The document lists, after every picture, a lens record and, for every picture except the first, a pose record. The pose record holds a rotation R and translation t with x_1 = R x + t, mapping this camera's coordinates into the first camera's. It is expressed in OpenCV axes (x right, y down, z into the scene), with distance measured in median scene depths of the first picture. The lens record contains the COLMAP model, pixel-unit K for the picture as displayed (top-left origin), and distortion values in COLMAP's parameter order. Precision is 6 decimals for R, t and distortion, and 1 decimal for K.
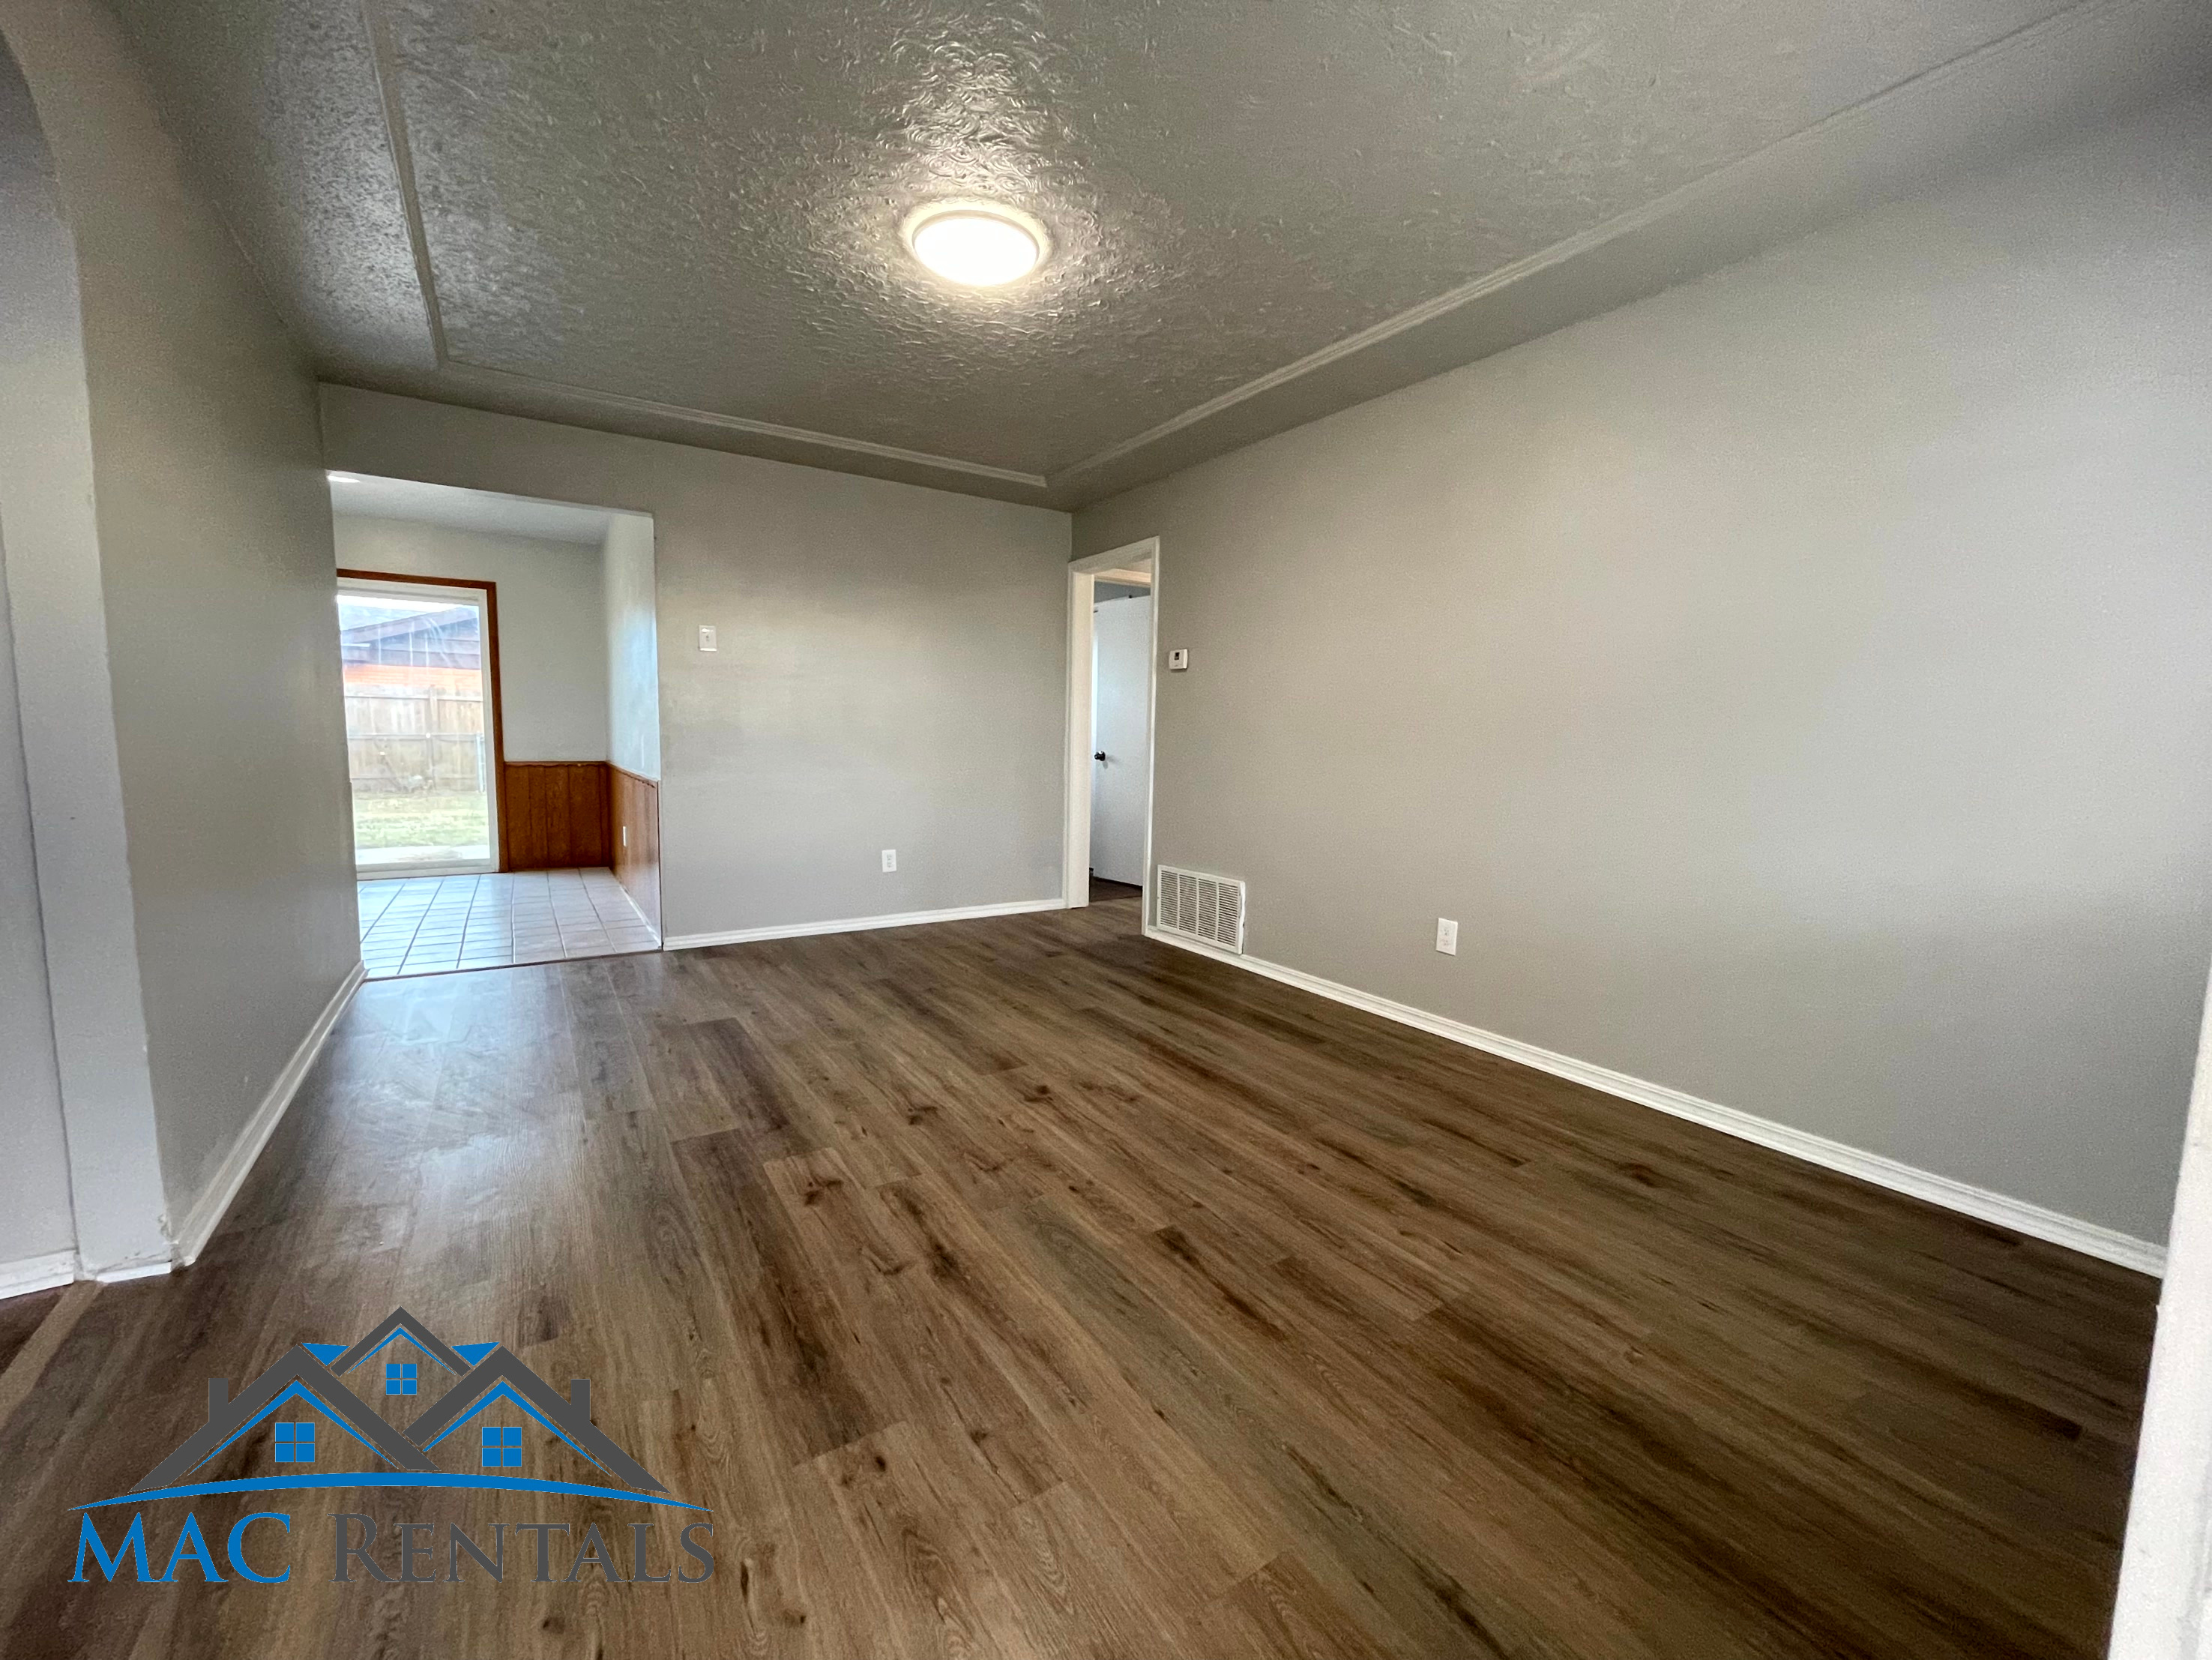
lens RADIAL K [[893.9, 0, 1100.0], [0, 893.9, 819.2], [0, 0, 1]] dist [-0.004125, 0.000966]
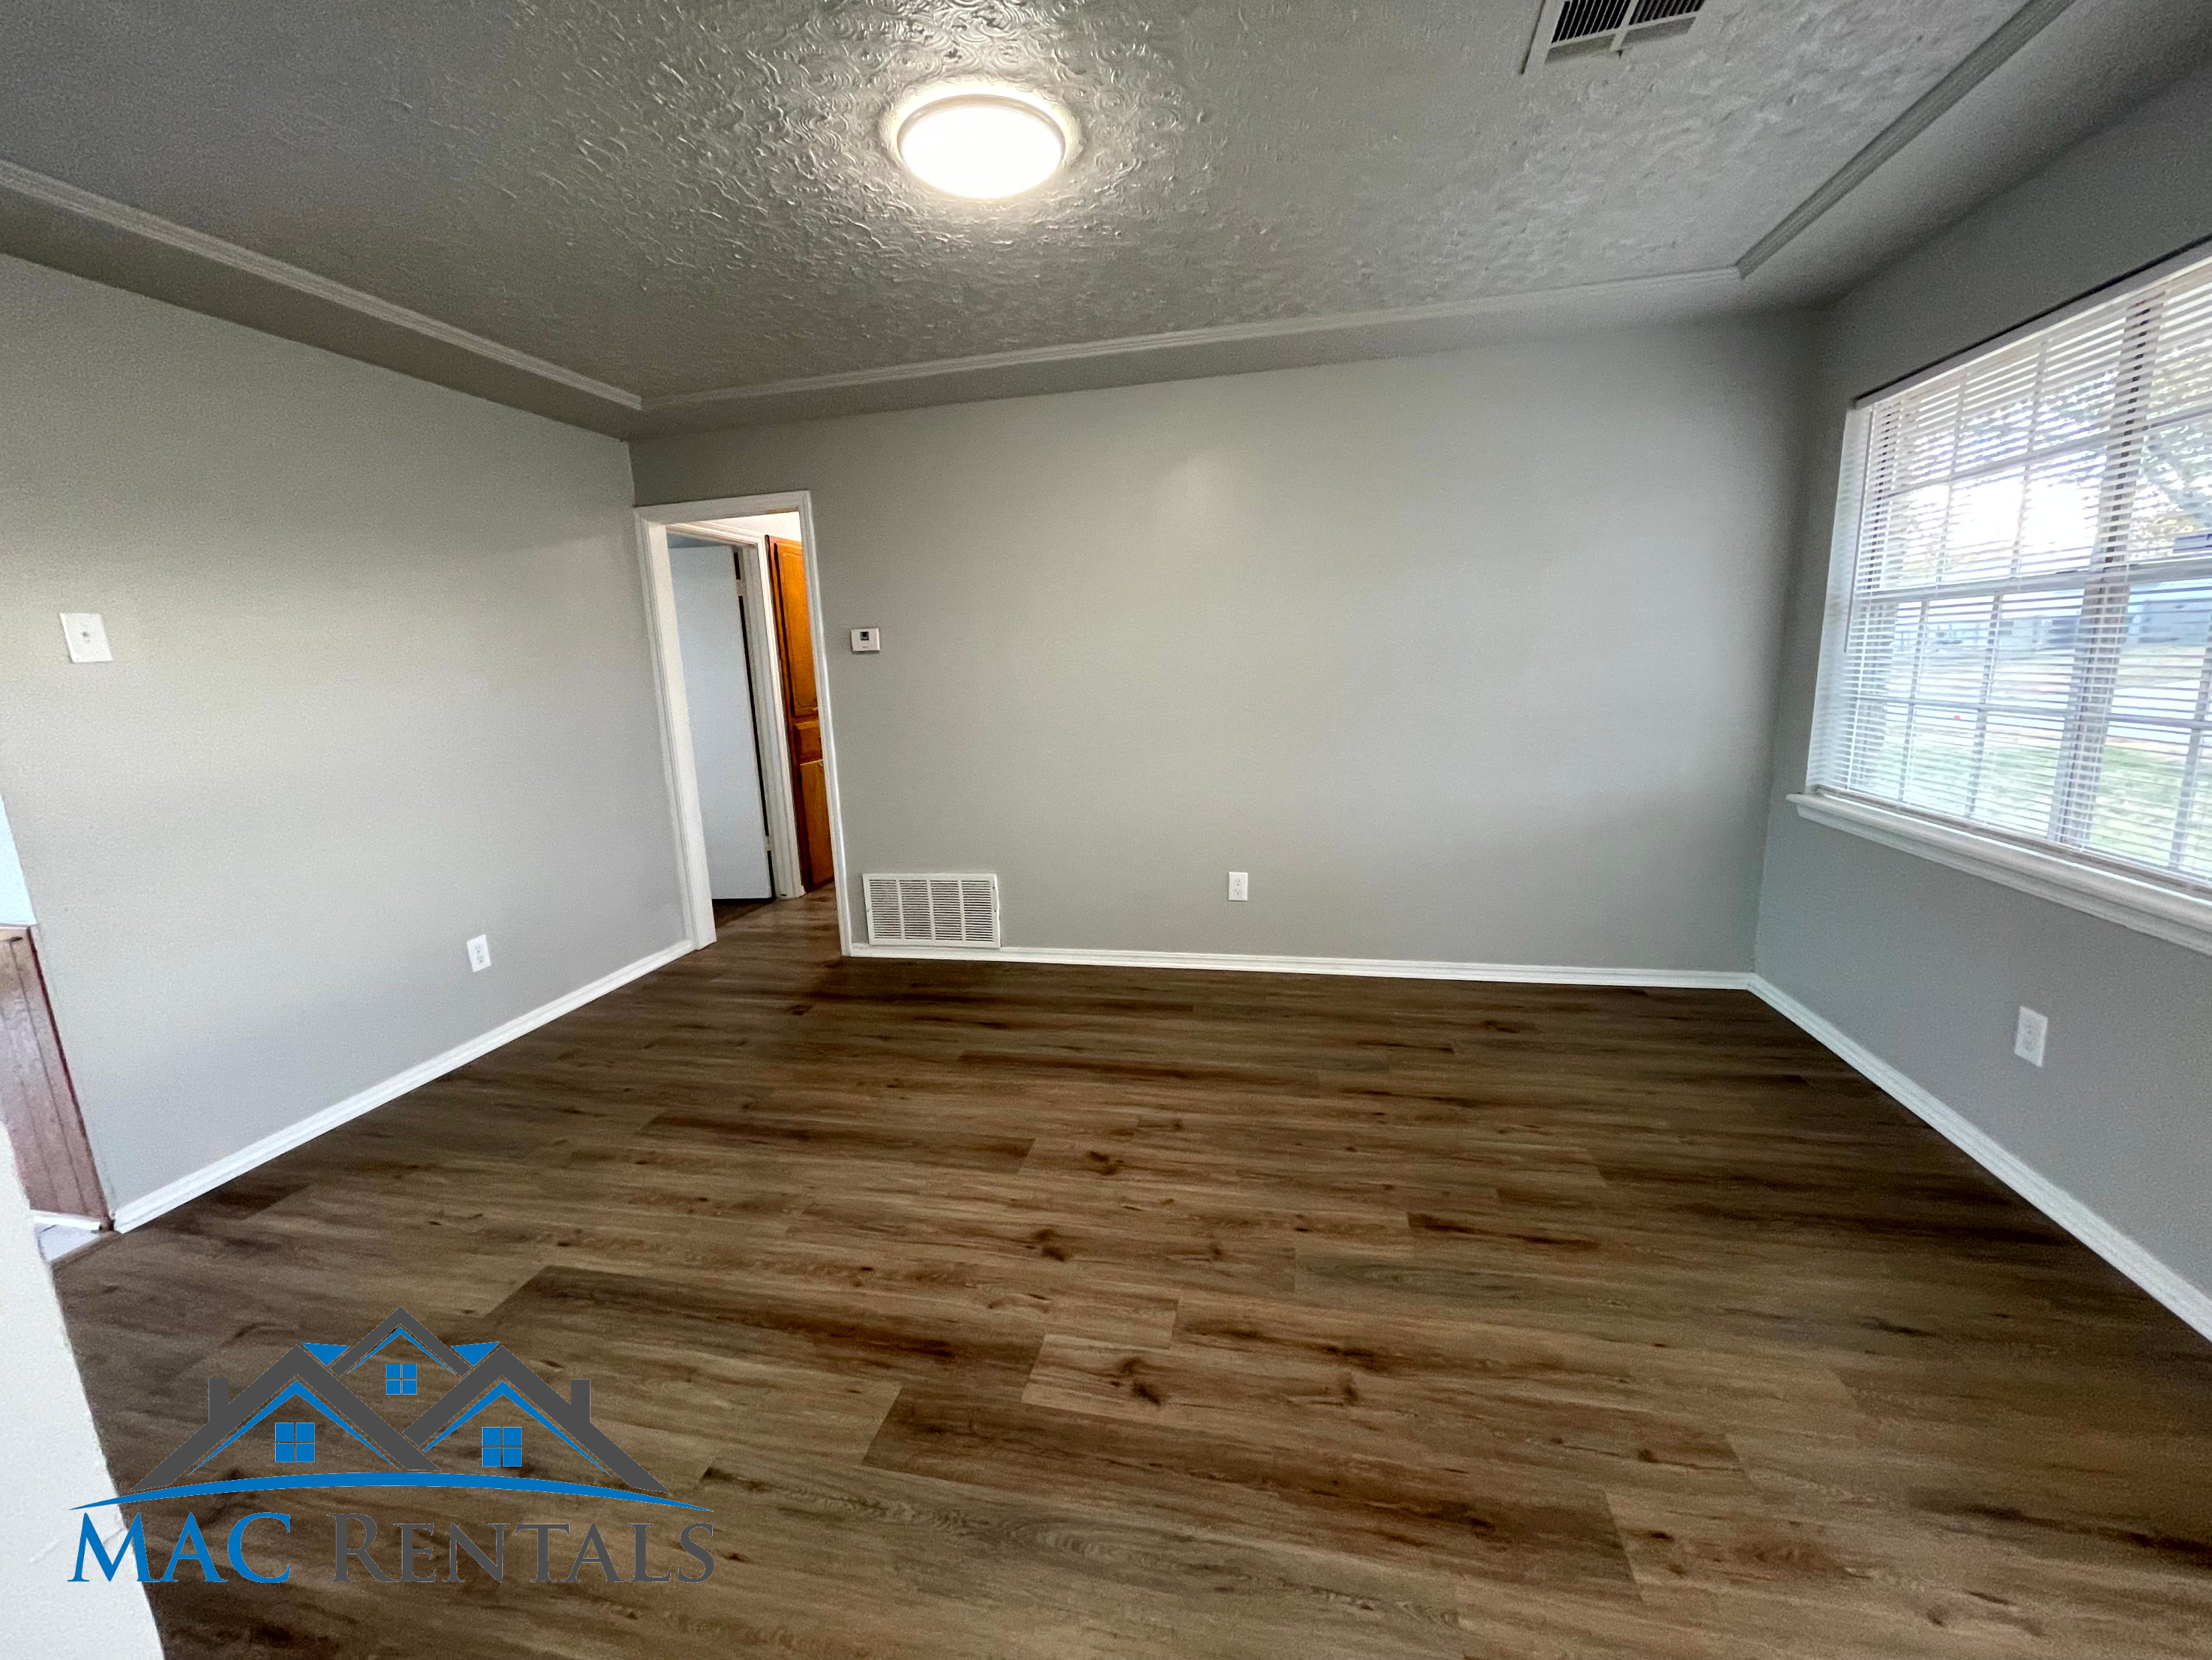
lens RADIAL K [[893.9, 0, 1098.6], [0, 893.9, 826.6], [0, 0, 1]] dist [-0.004125, 0.000966]
pose [[0.717233, -0.180056, 0.673169, -0.599658], [0.122257, 0.983571, 0.132821, -0.143263], [-0.686025, -0.012965, 0.727463, 0.336873]]
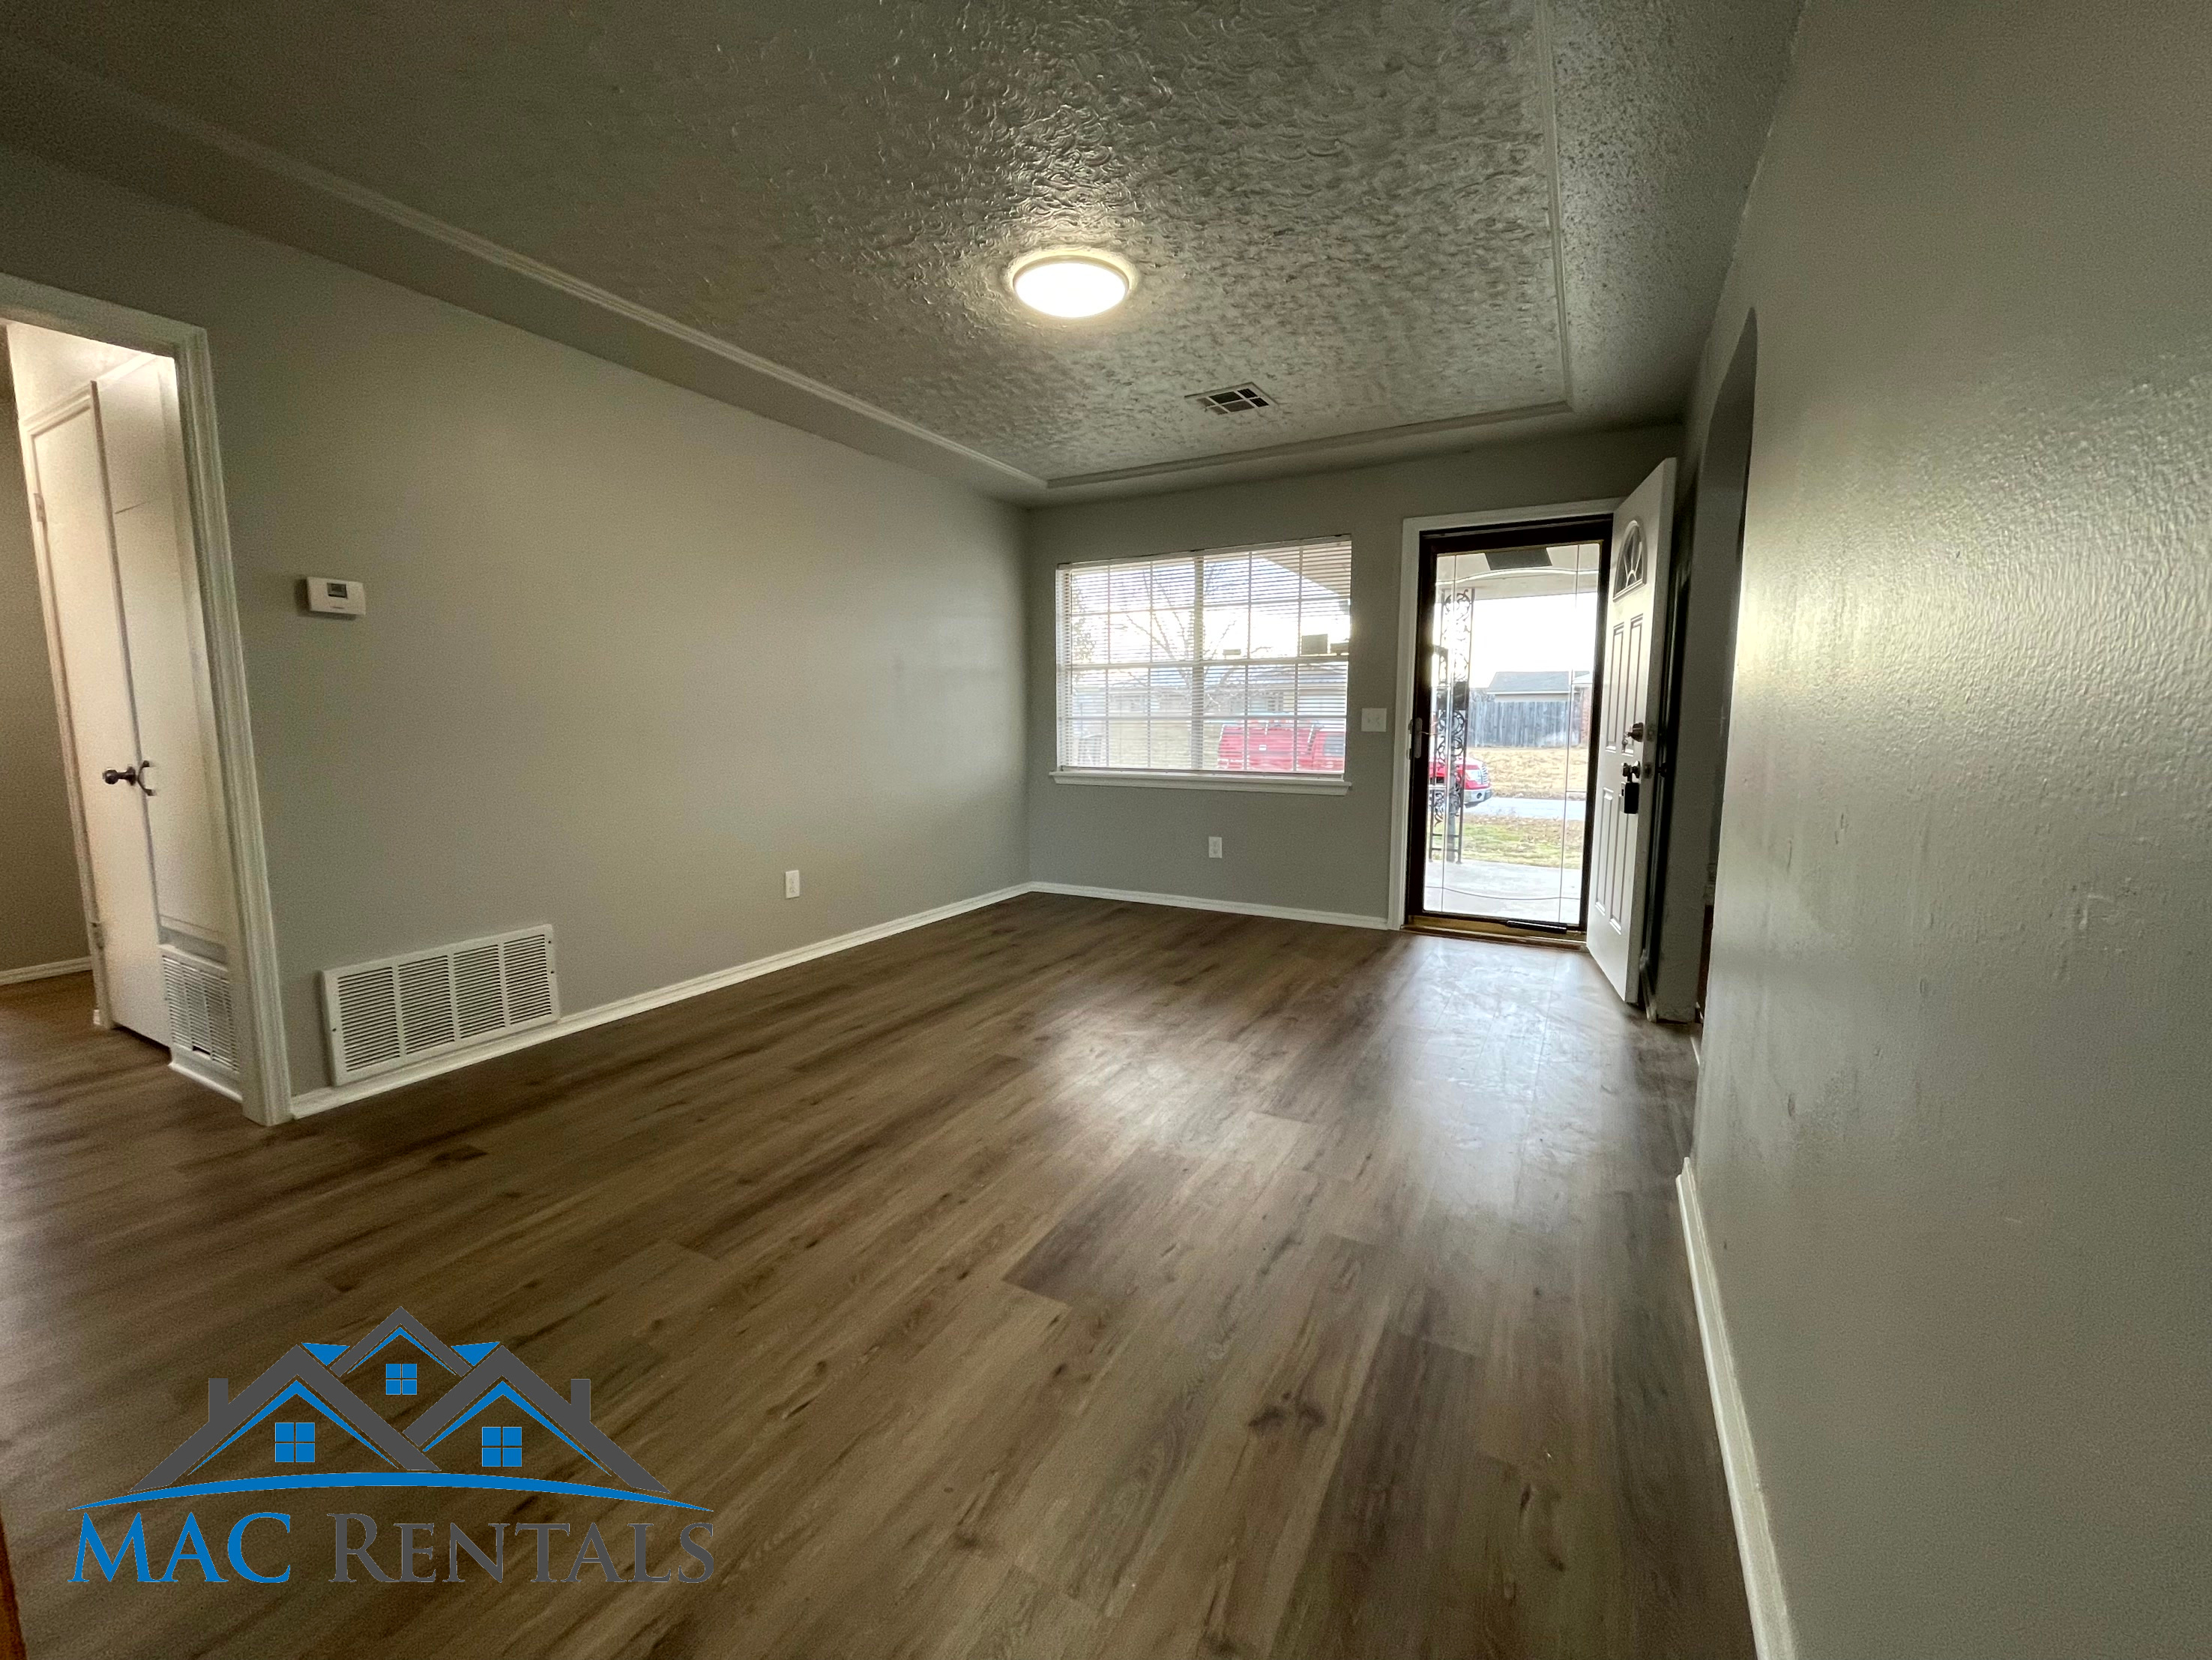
lens RADIAL K [[893.9, 0, 1108.1], [0, 893.9, 830.2], [0, 0, 1]] dist [-0.004125, 0.000966]
pose [[-0.472529, -0.133129, 0.871202, -1.053832], [0.073457, 0.979136, 0.189465, -0.171804], [-0.878249, 0.153523, -0.452891, 1.379718]]
